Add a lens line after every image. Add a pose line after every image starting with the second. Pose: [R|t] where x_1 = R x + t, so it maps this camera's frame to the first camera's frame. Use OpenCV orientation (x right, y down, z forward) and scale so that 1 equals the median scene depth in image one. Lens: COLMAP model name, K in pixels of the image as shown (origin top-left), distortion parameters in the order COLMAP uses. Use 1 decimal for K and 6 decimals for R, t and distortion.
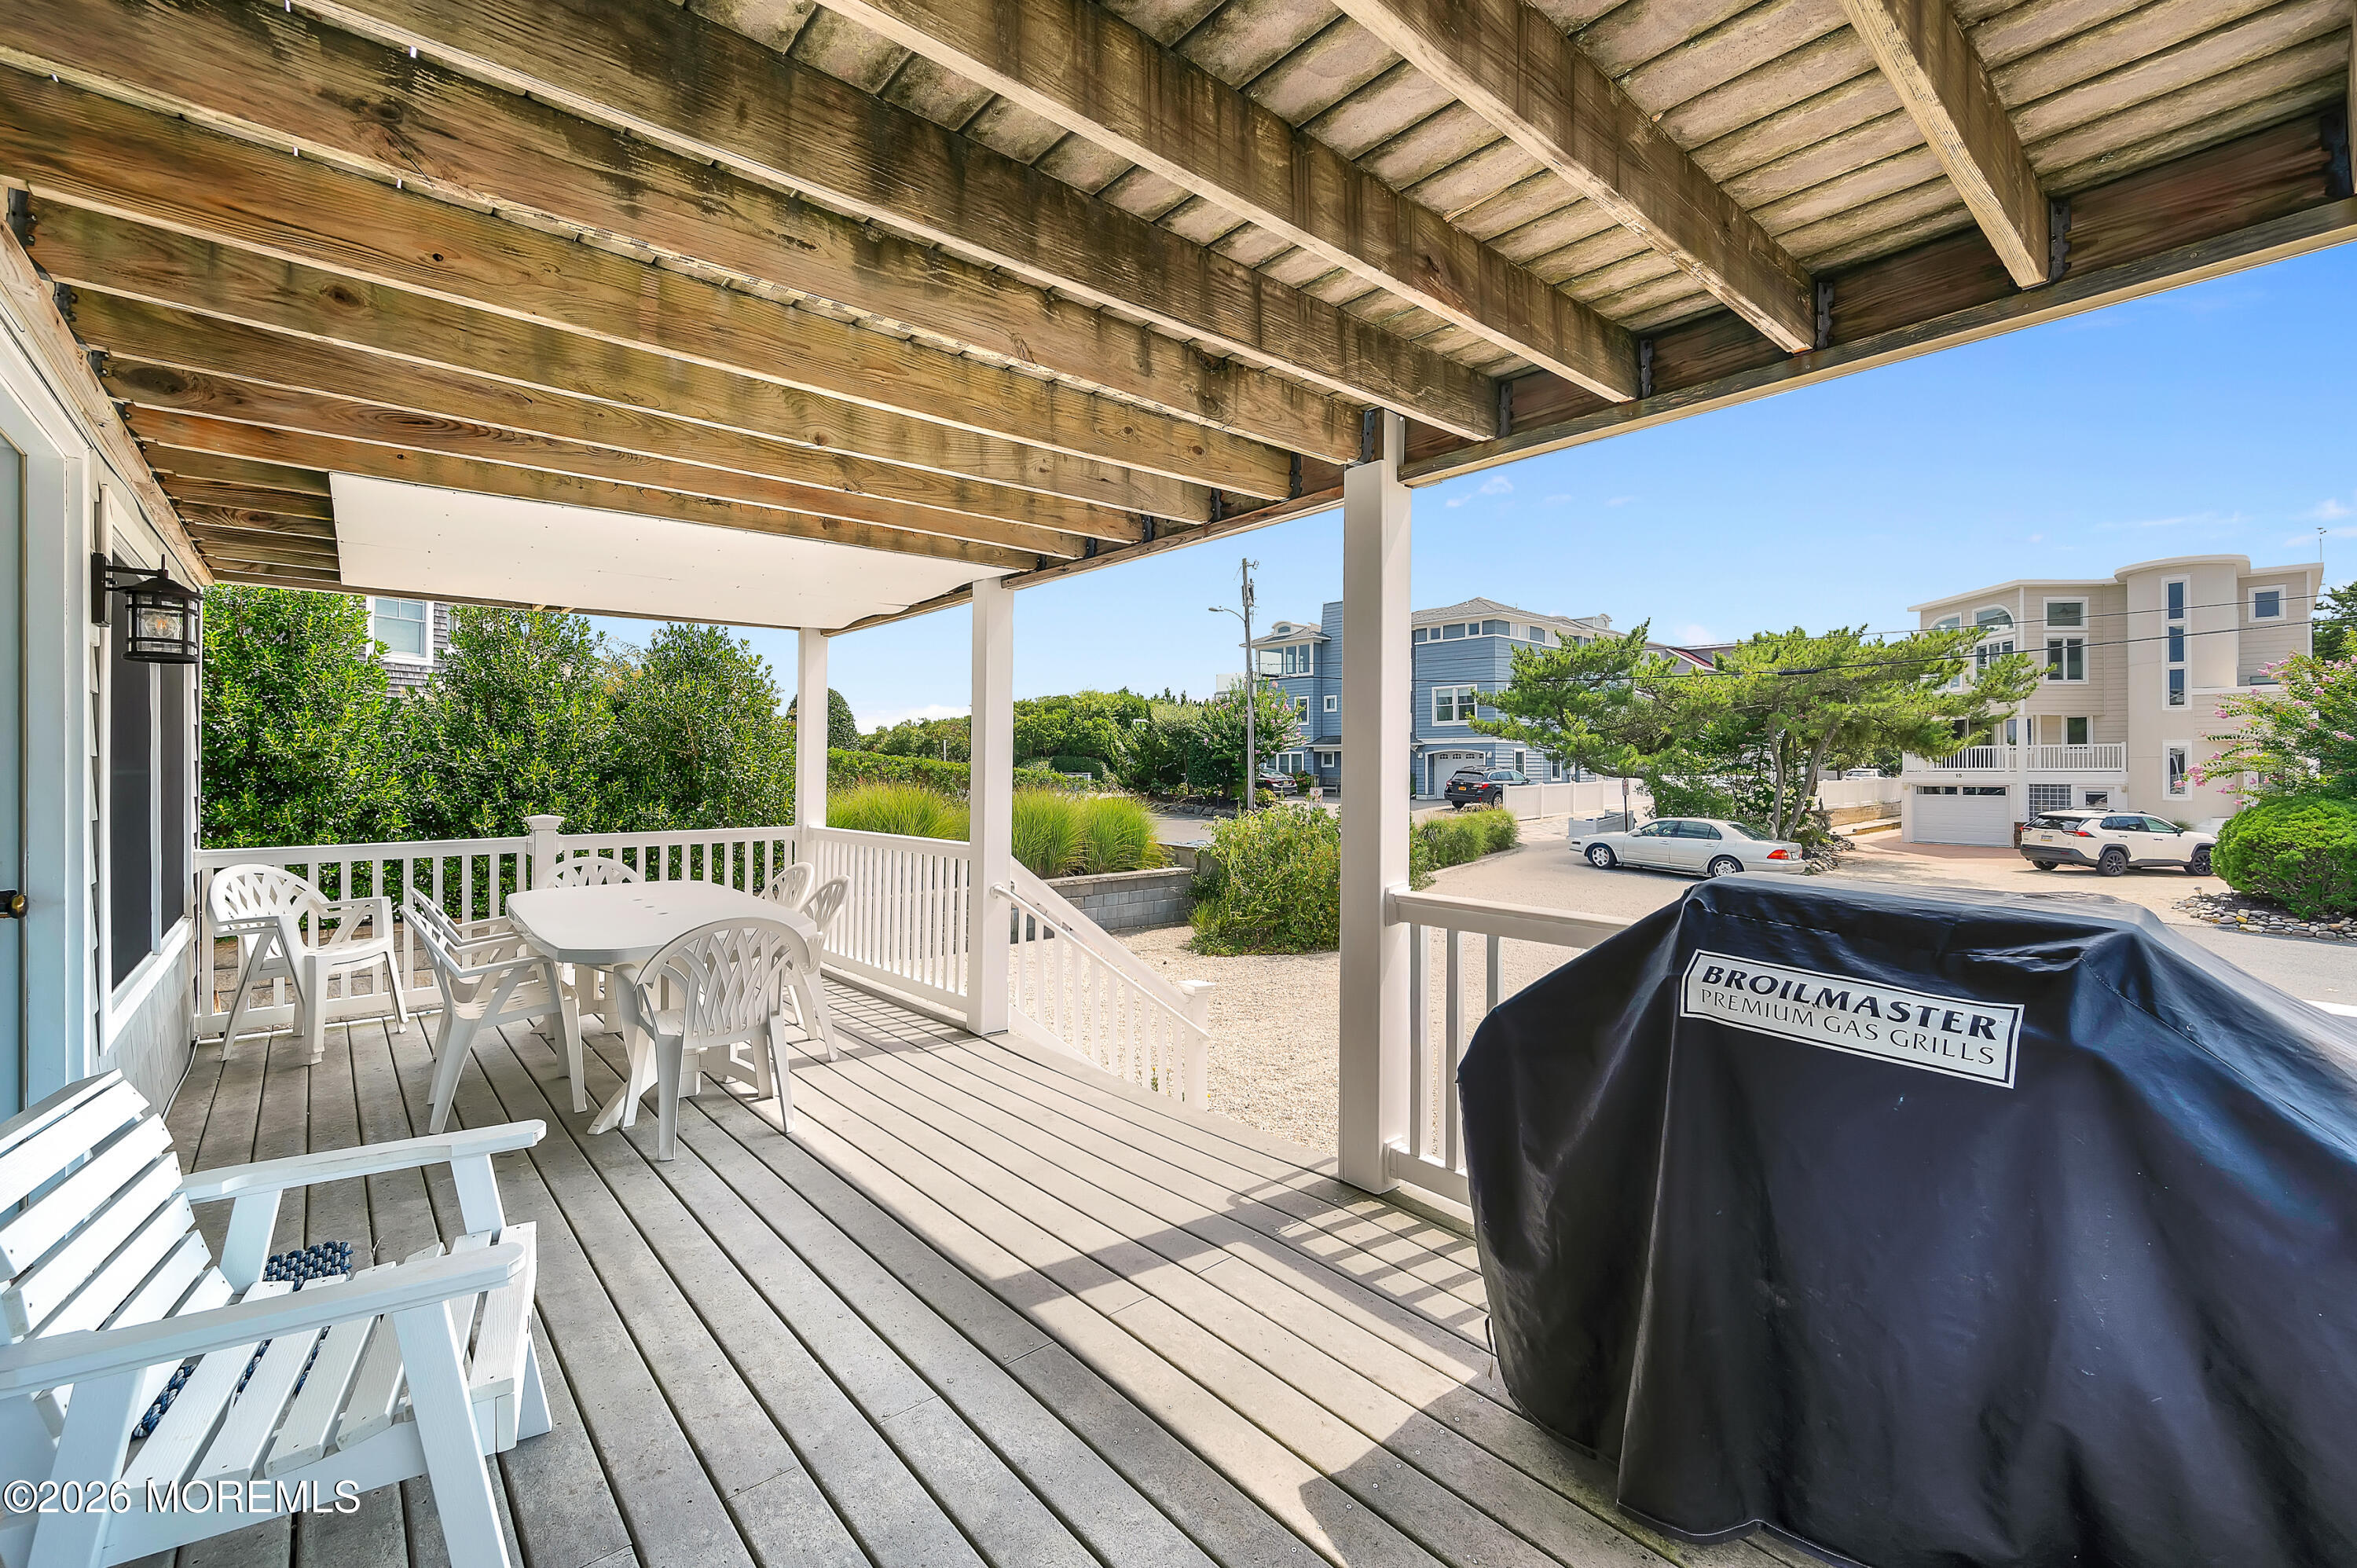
lens RADIAL K [[987.2, 0, 1196.2], [0, 987.2, 761.2], [0, 0, 1]] dist [0.007256, -0.000853]
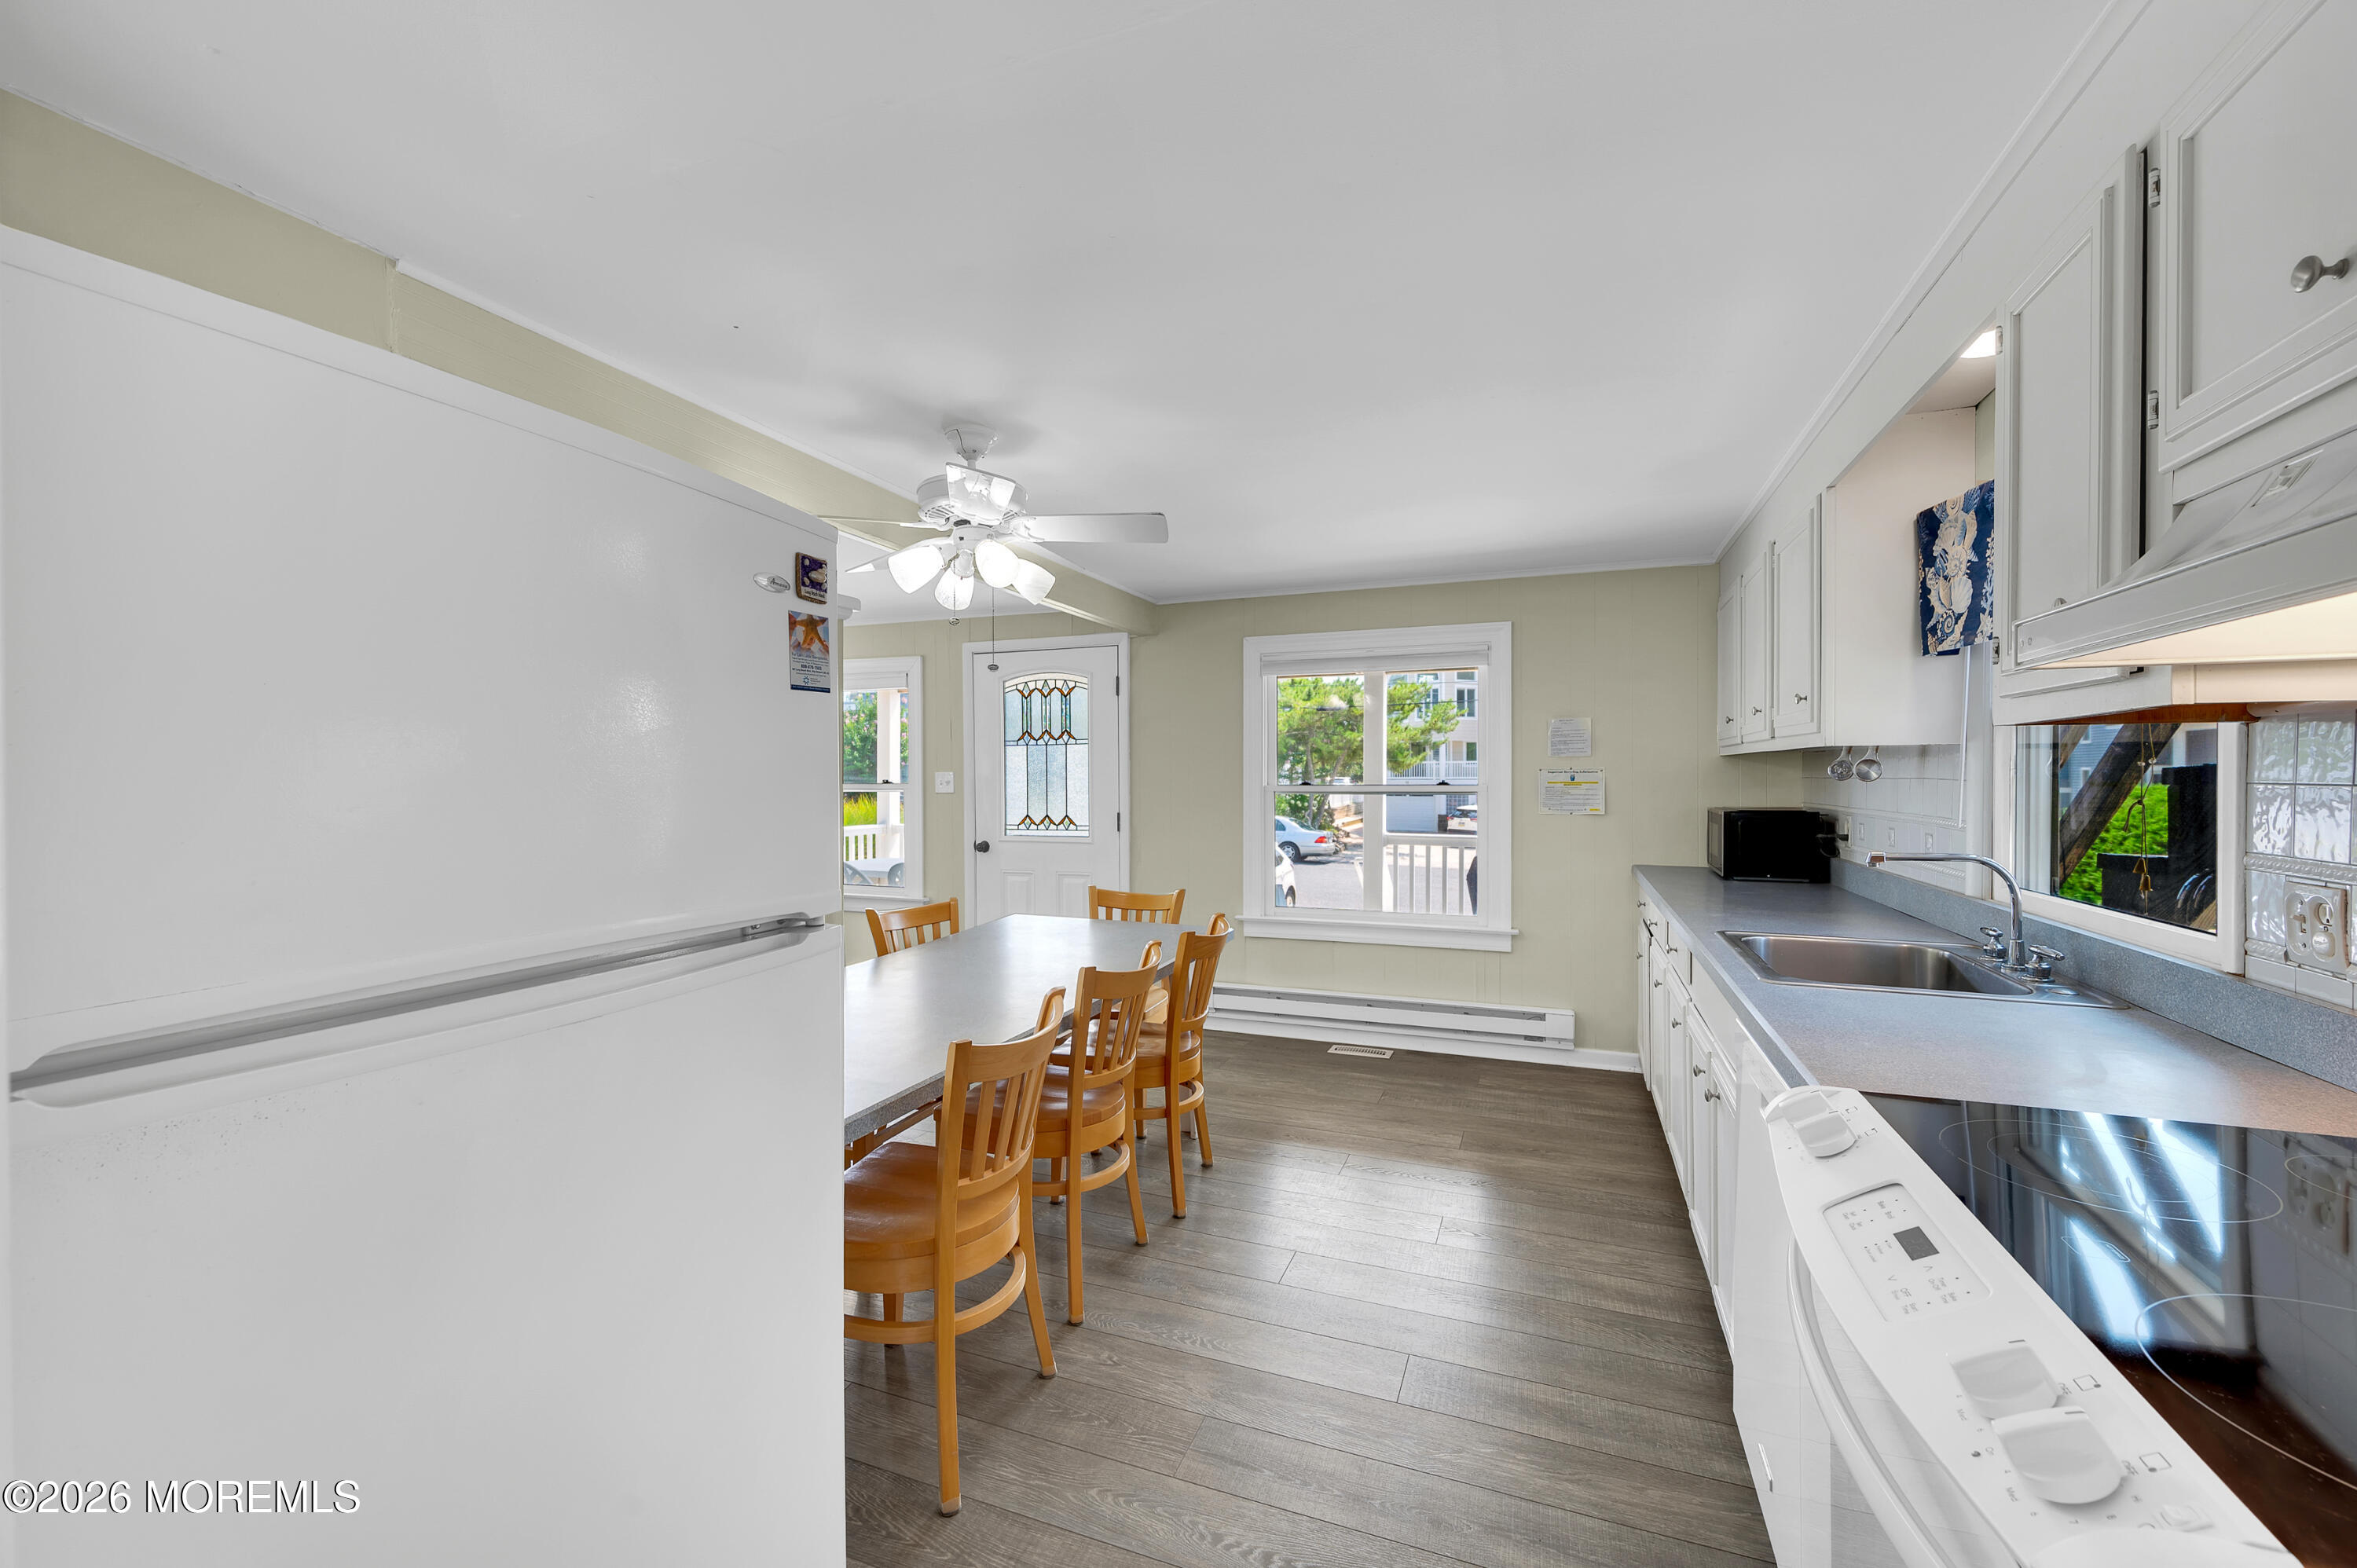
lens RADIAL K [[946.8, 0, 1199.1], [0, 946.8, 782.5], [0, 0, 1]] dist [-0.004382, -0.001516]
pose [[0.892965, -0.003563, 0.450112, -0.111272], [-0.002535, 0.999913, 0.012945, -0.002296], [-0.450119, -0.012701, 0.892878, -0.078827]]
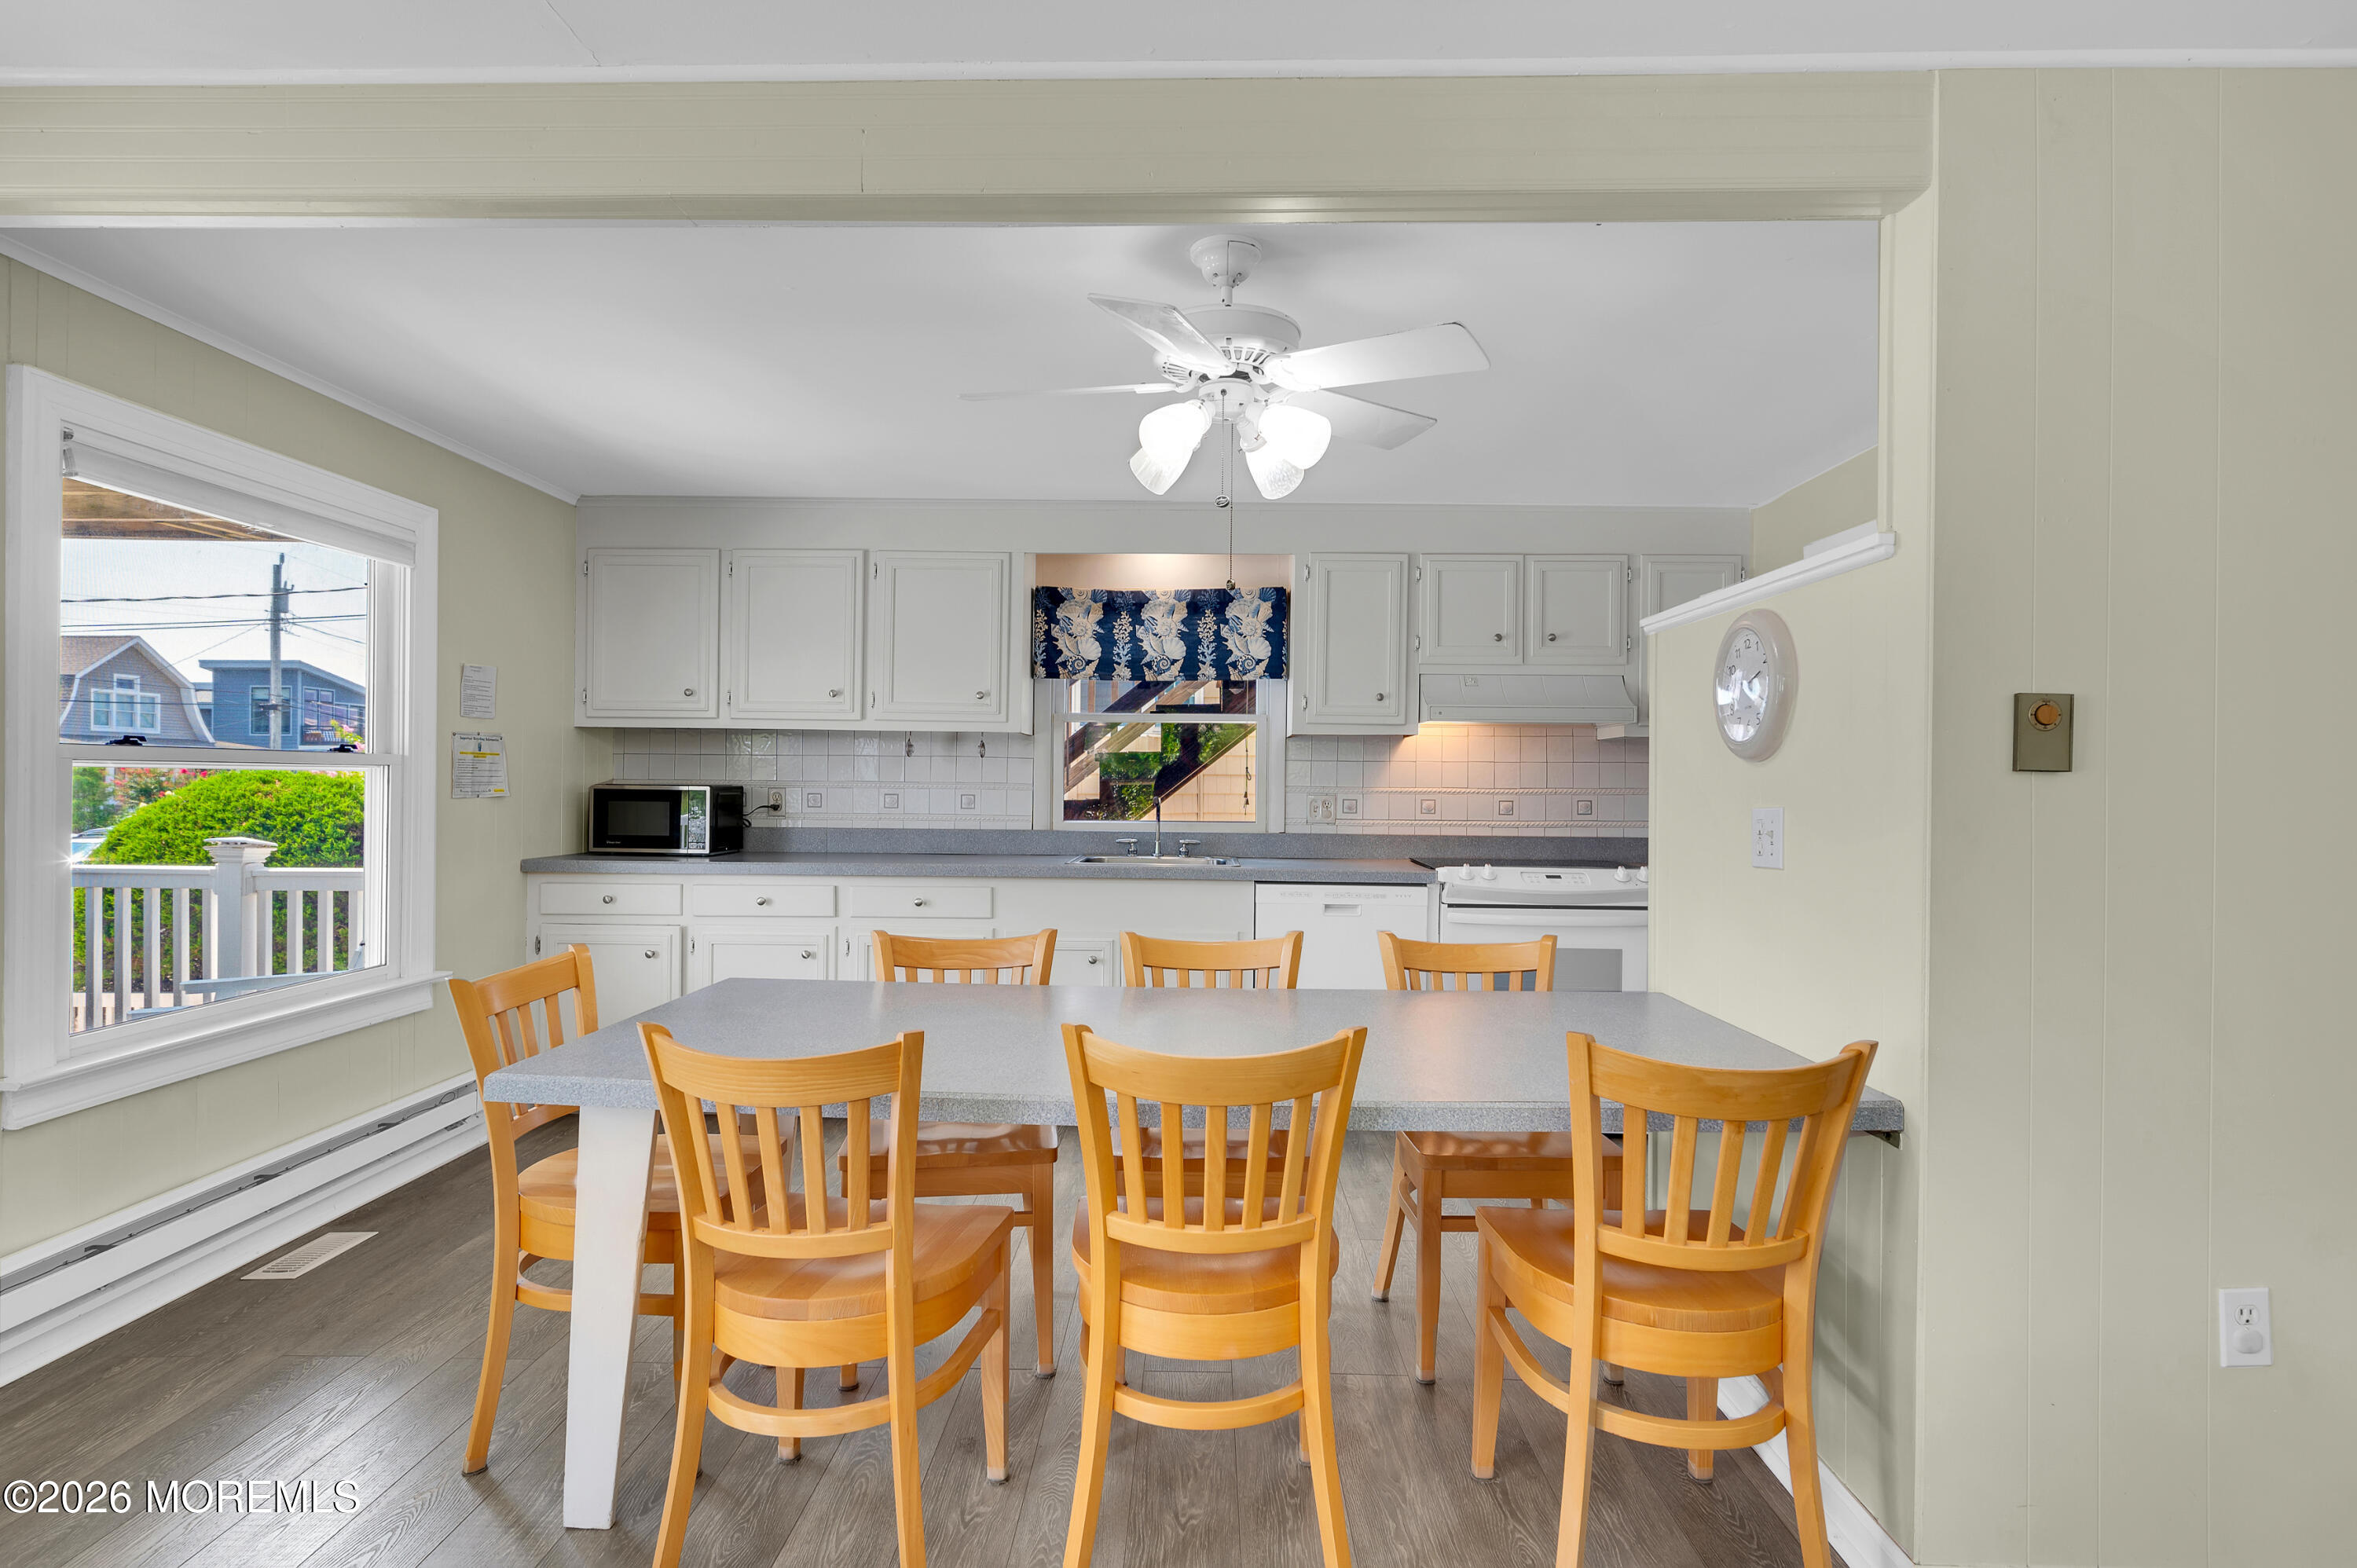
lens RADIAL K [[1192.3, 0, 1220.5], [0, 1192.3, 796.0], [0, 0, 1]] dist [-0.013113, 0.002669]
pose [[-0.747836, -0.014515, 0.663724, -0.386204], [-0.013162, 0.999889, 0.007037, 0.035146], [-0.663753, -0.003474, -0.747944, 1.175732]]
